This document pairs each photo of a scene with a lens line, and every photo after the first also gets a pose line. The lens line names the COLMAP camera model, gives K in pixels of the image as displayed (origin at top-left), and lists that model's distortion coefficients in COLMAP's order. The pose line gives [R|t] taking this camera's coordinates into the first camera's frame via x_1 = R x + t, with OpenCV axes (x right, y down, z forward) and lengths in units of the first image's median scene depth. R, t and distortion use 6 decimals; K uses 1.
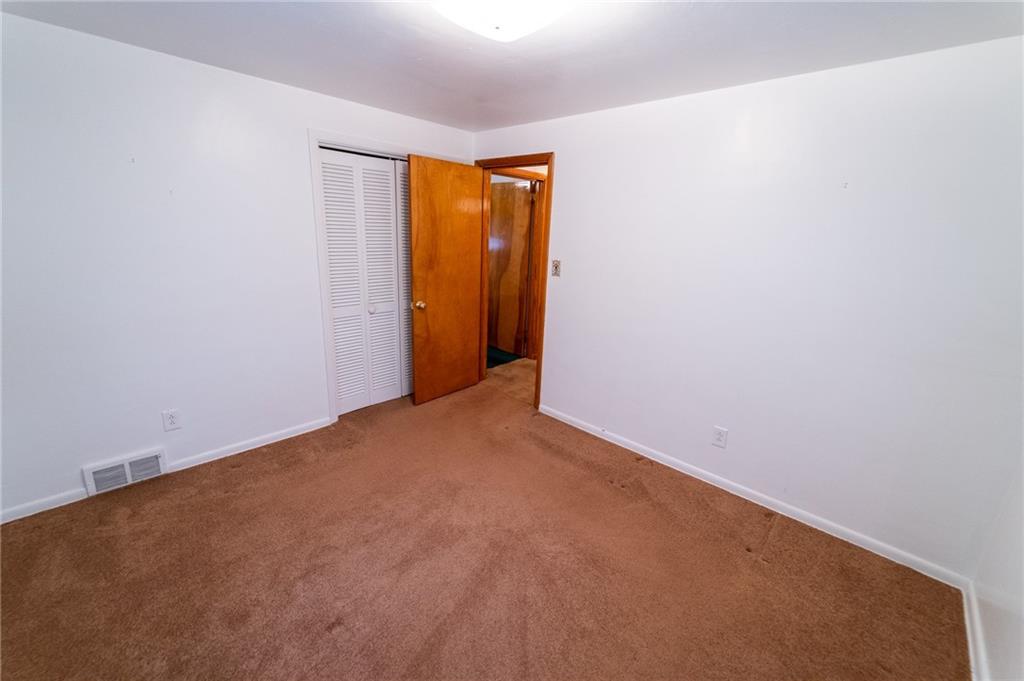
lens RADIAL K [[419.3, 0, 509.7], [0, 419.3, 334.8], [0, 0, 1]] dist [-0.001541, 0.000044]
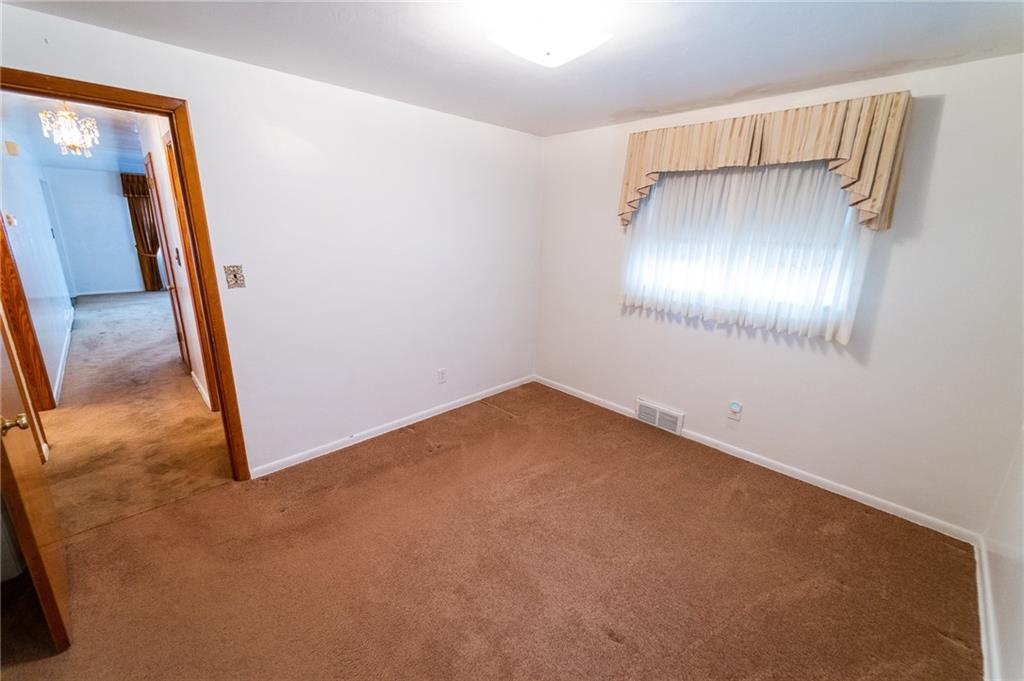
lens RADIAL K [[419.3, 0, 509.7], [0, 419.3, 334.8], [0, 0, 1]] dist [-0.001541, 0.000044]
pose [[0.031750, -0.289300, 0.956712, -0.589156], [0.236761, 0.932128, 0.274009, -0.153861], [-0.971049, 0.217812, 0.098090, 0.510753]]
